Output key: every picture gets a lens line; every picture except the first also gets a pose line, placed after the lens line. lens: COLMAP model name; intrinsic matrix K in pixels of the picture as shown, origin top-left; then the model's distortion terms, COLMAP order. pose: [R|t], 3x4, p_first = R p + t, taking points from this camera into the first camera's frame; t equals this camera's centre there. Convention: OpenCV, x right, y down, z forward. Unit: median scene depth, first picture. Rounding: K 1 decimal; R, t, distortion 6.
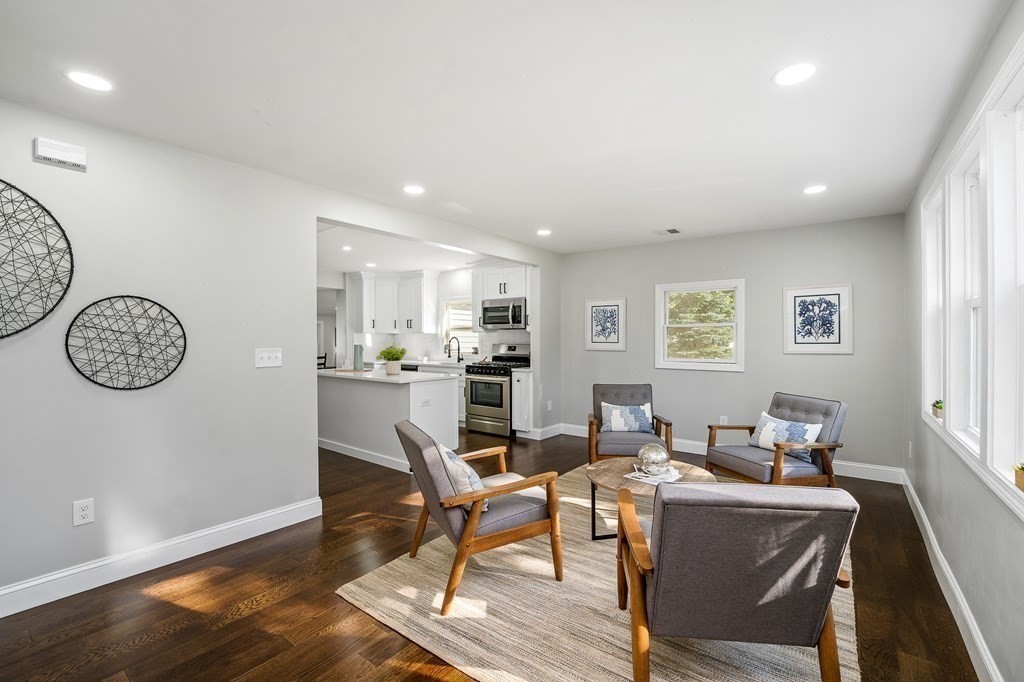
lens RADIAL K [[432.6, 0, 508.4], [0, 432.6, 340.5], [0, 0, 1]] dist [-0.005497, -0.000084]
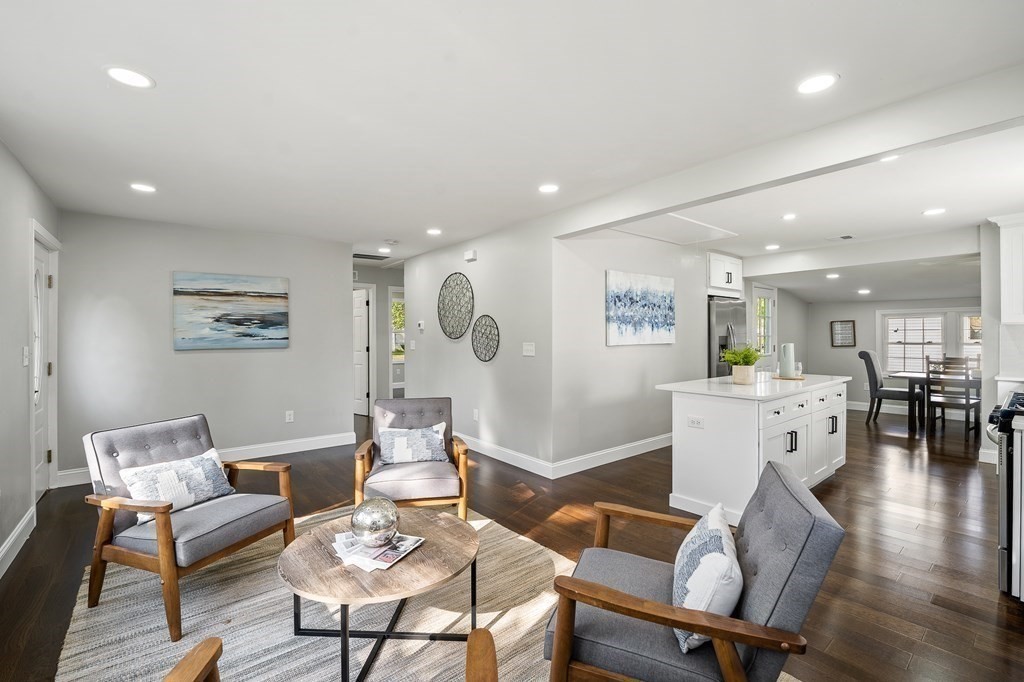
lens RADIAL K [[432.6, 0, 508.4], [0, 432.6, 340.5], [0, 0, 1]] dist [-0.005497, -0.000084]
pose [[-0.220790, 0.005767, -0.975304, 0.996772], [-0.001610, 0.999979, 0.006277, 0.002719], [0.975320, 0.002956, -0.220776, 1.453822]]
